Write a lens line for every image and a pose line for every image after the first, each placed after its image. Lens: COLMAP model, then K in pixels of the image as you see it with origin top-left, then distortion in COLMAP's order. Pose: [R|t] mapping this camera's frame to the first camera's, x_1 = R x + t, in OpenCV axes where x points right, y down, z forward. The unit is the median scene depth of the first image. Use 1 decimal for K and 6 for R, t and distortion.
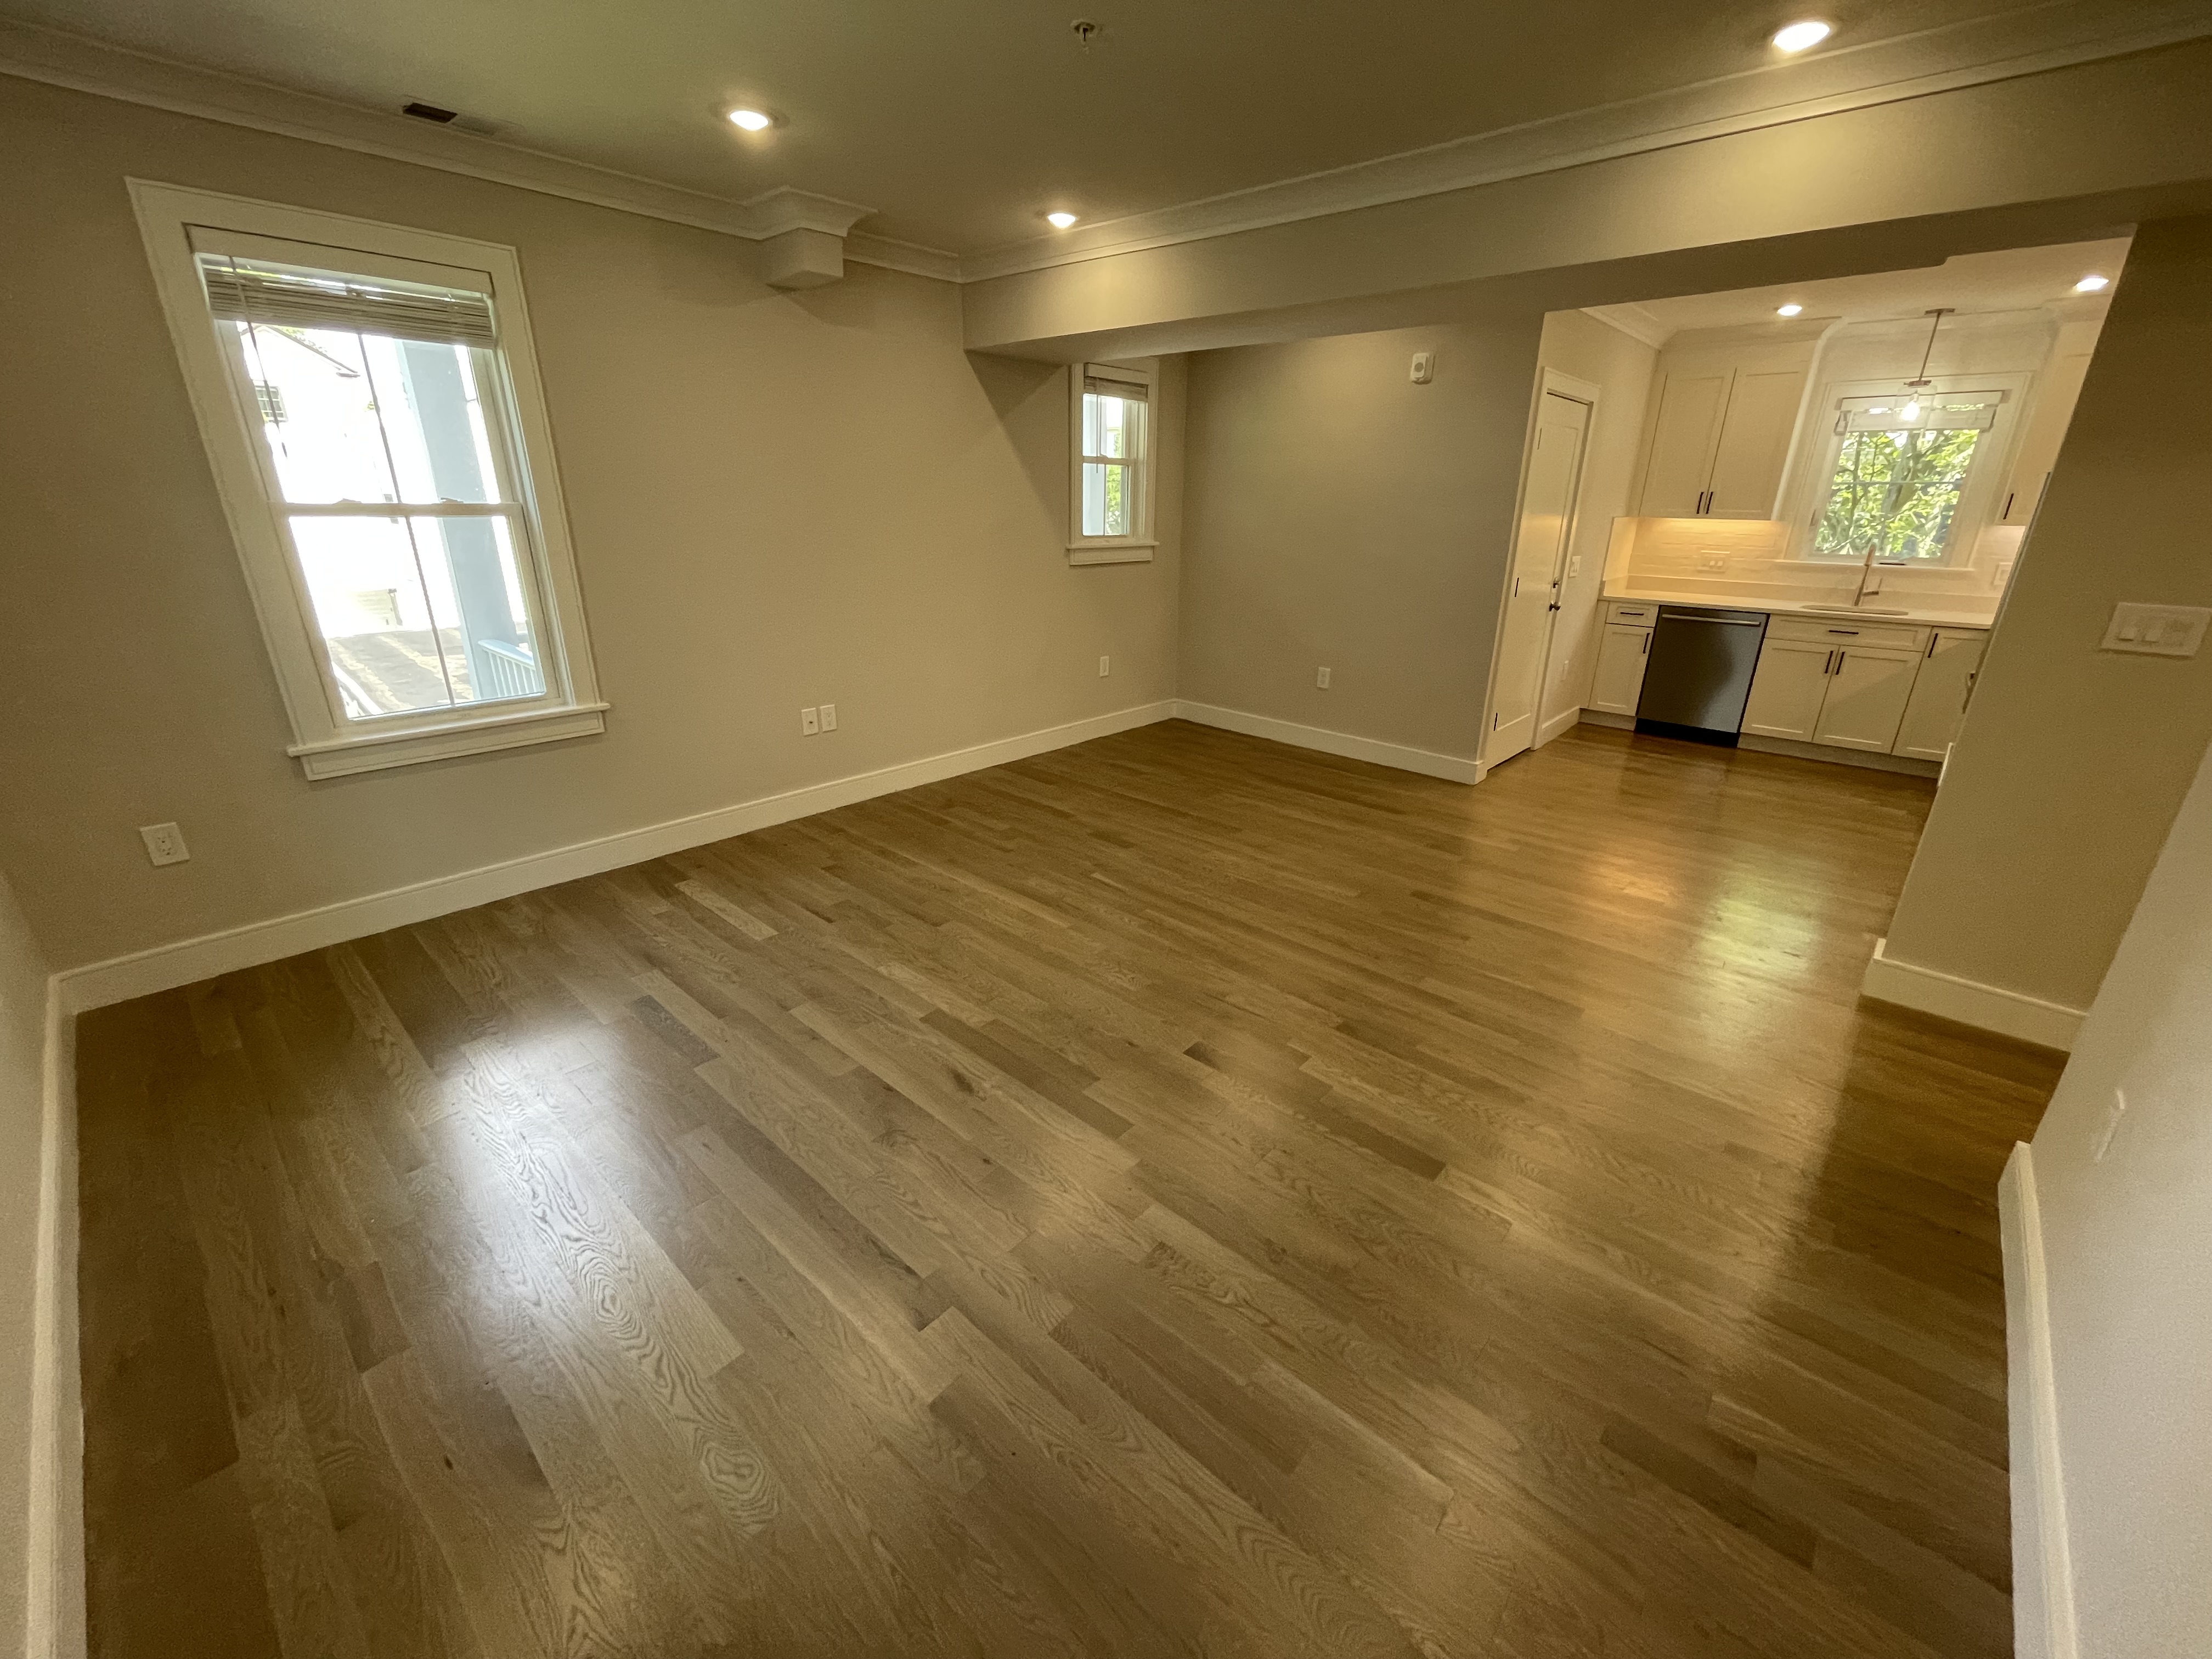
lens RADIAL K [[893.3, 0, 1104.5], [0, 893.3, 822.3], [0, 0, 1]] dist [-0.000364, -0.000255]
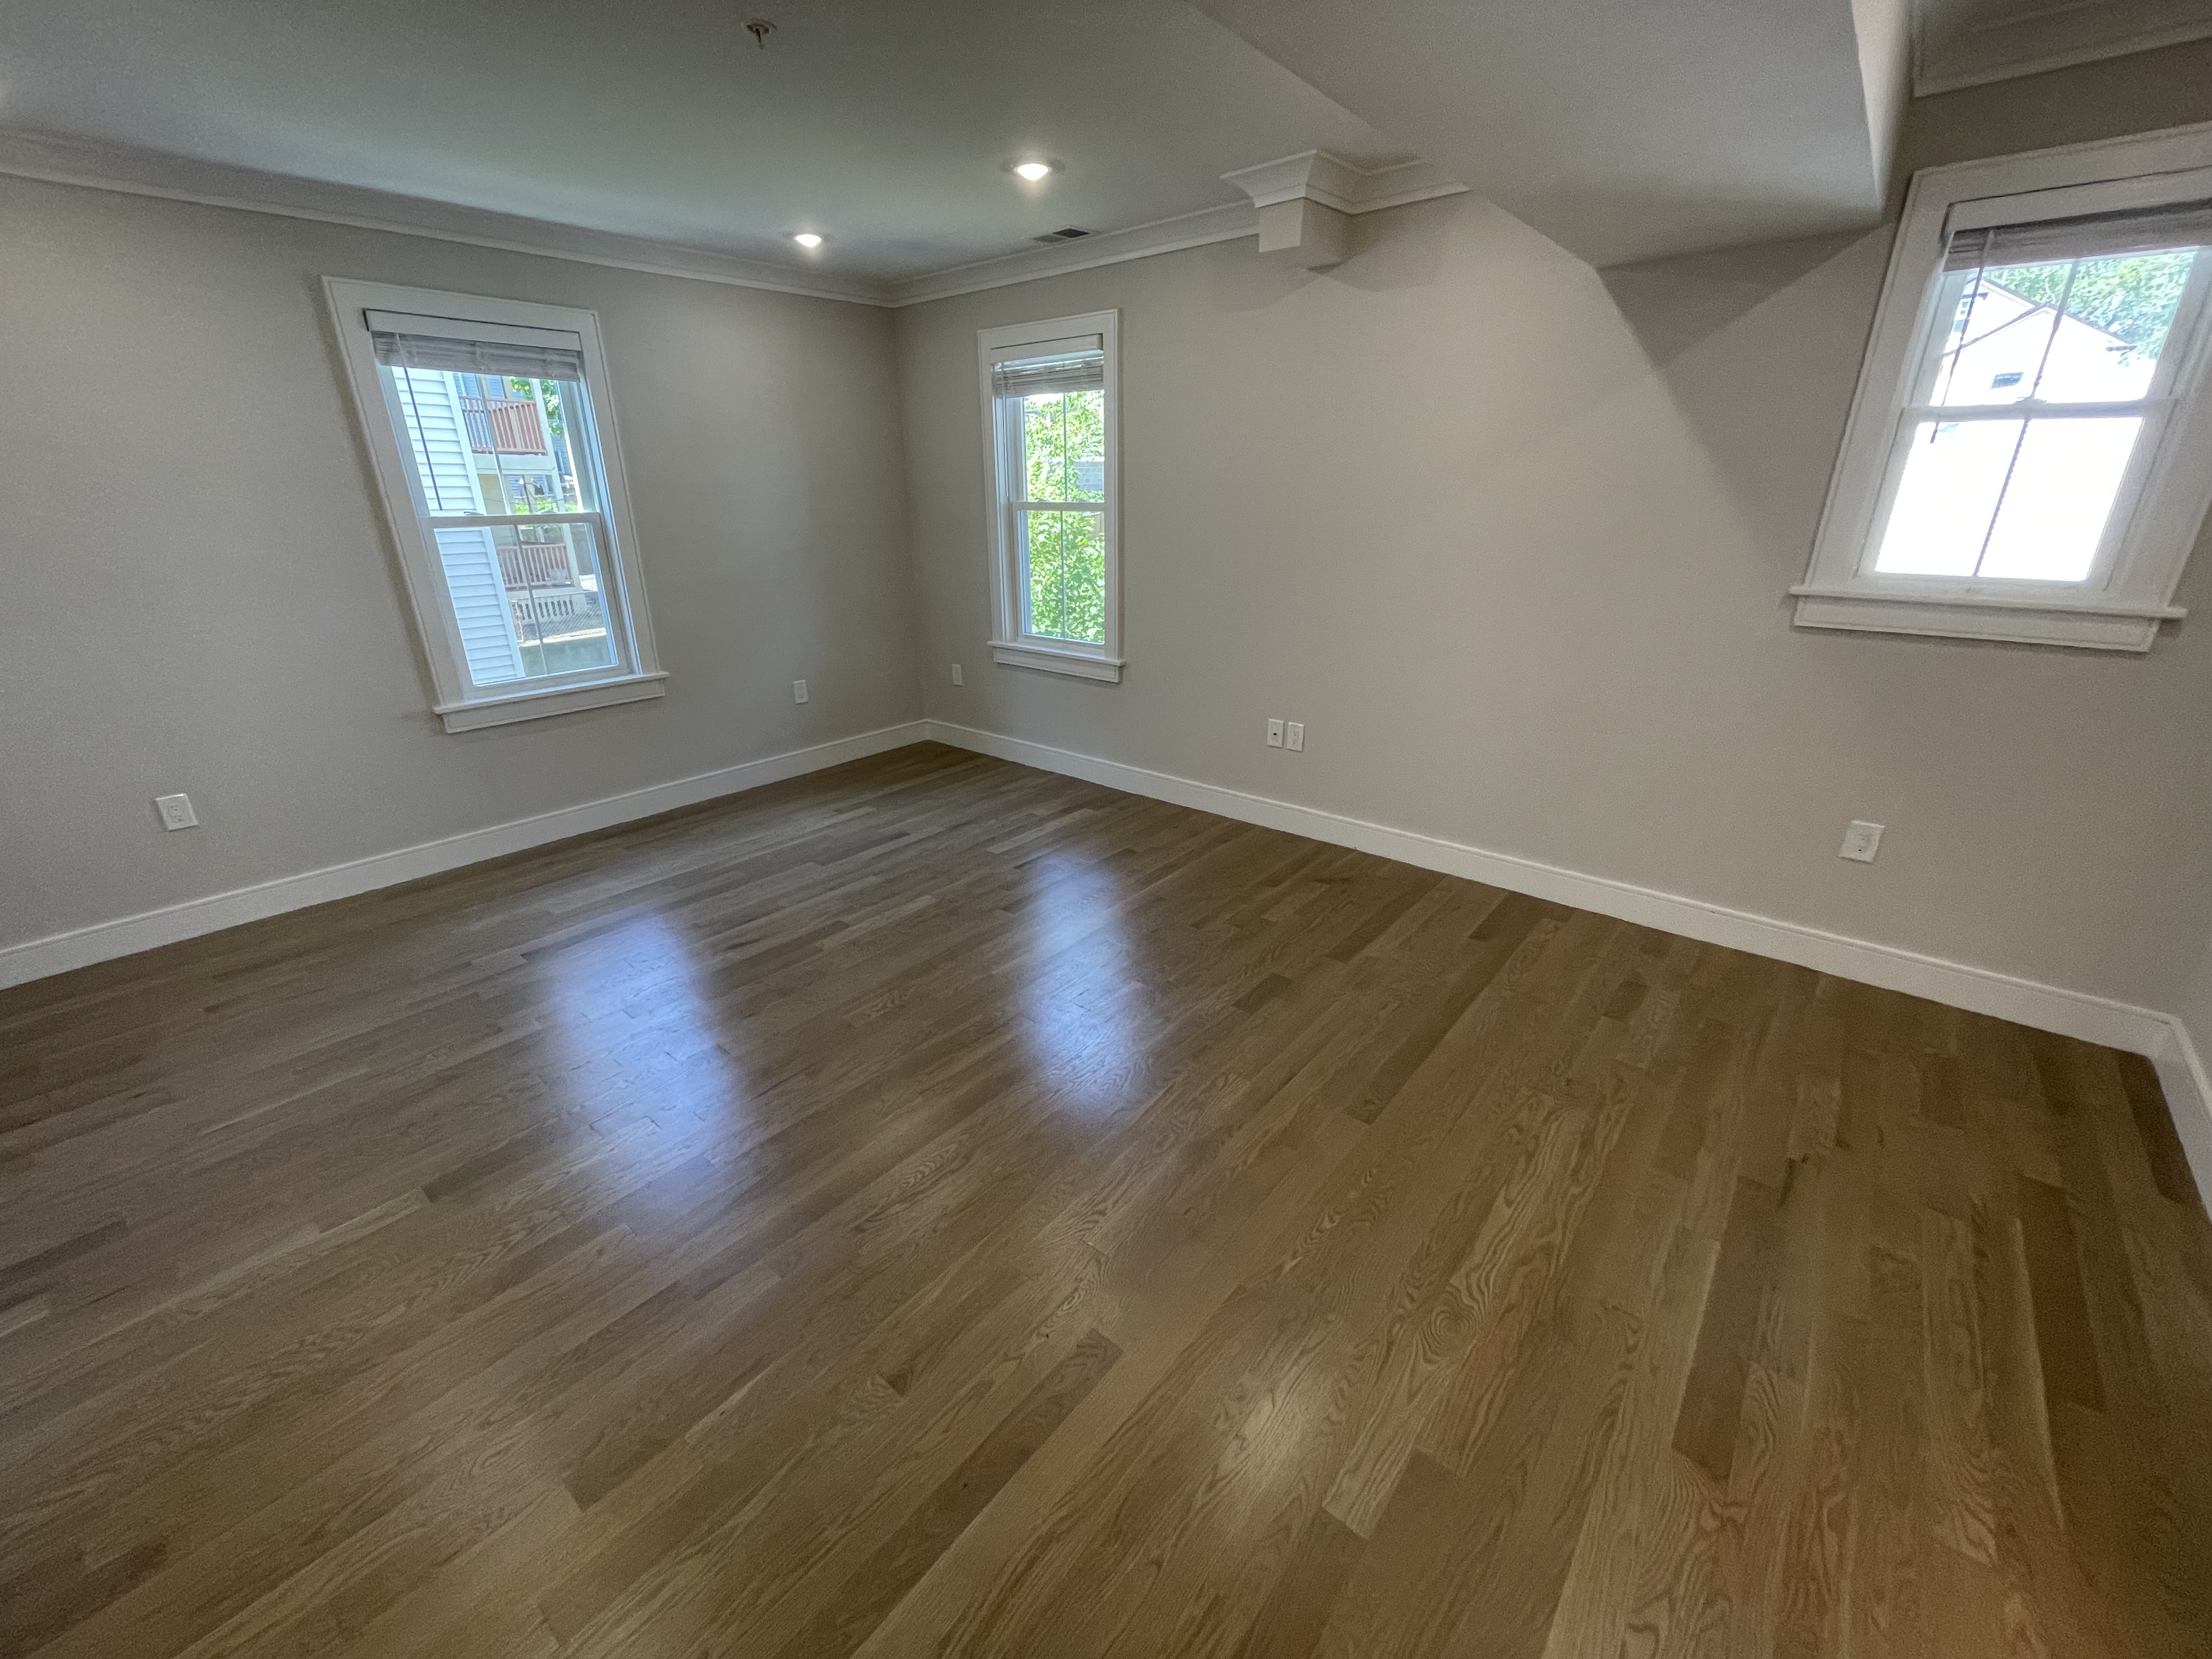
lens RADIAL K [[893.3, 0, 1104.5], [0, 893.3, 822.3], [0, 0, 1]] dist [-0.000364, -0.000255]
pose [[0.027432, 0.343025, -0.938926, 0.713929], [-0.335013, 0.888114, 0.314674, -0.321711], [0.941814, 0.305921, 0.139281, 0.874385]]
